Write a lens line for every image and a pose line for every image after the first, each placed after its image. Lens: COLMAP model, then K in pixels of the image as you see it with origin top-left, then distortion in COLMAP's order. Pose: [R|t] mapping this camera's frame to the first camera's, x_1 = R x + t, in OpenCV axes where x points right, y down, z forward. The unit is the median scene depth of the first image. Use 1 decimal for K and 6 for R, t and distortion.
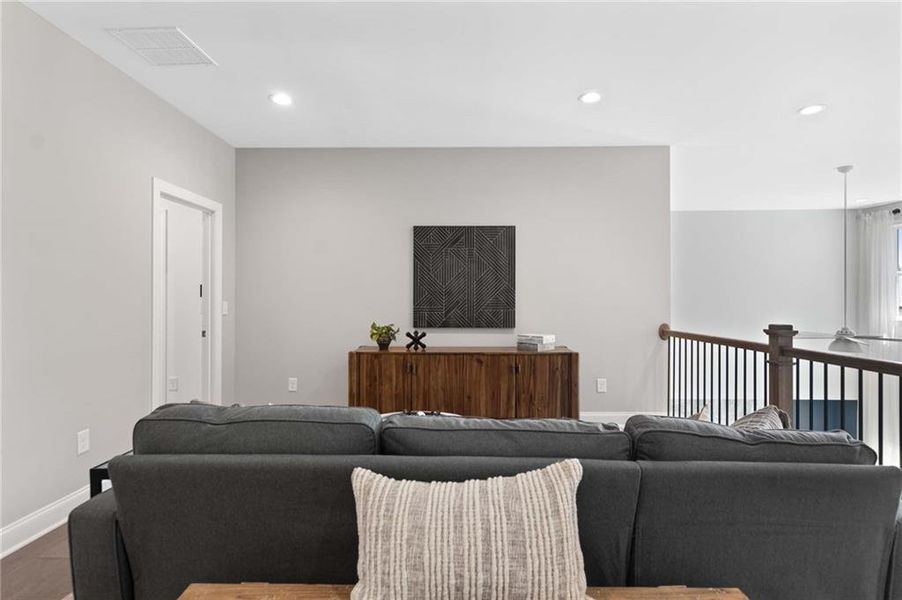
lens RADIAL K [[444.8, 0, 450.1], [0, 444.8, 296.9], [0, 0, 1]] dist [0.000126, 0.000615]
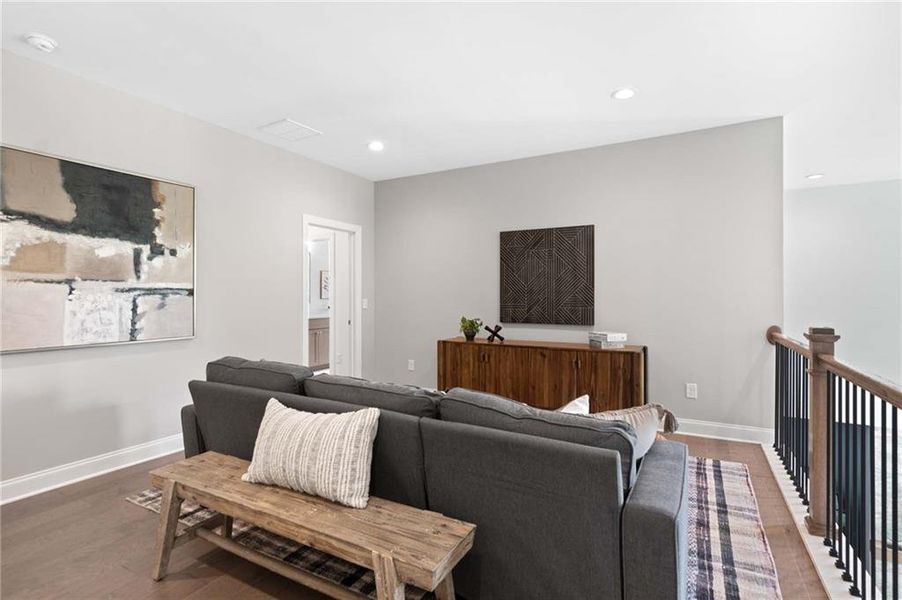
lens RADIAL K [[438.2, 0, 450.1], [0, 438.2, 302.4], [0, 0, 1]] dist [-0.001292, 0.000697]
pose [[0.880022, 0.006530, -0.474888, 0.359472], [0.001152, 0.999873, 0.015885, 0.001053], [0.474931, -0.014527, 0.879903, -0.036612]]
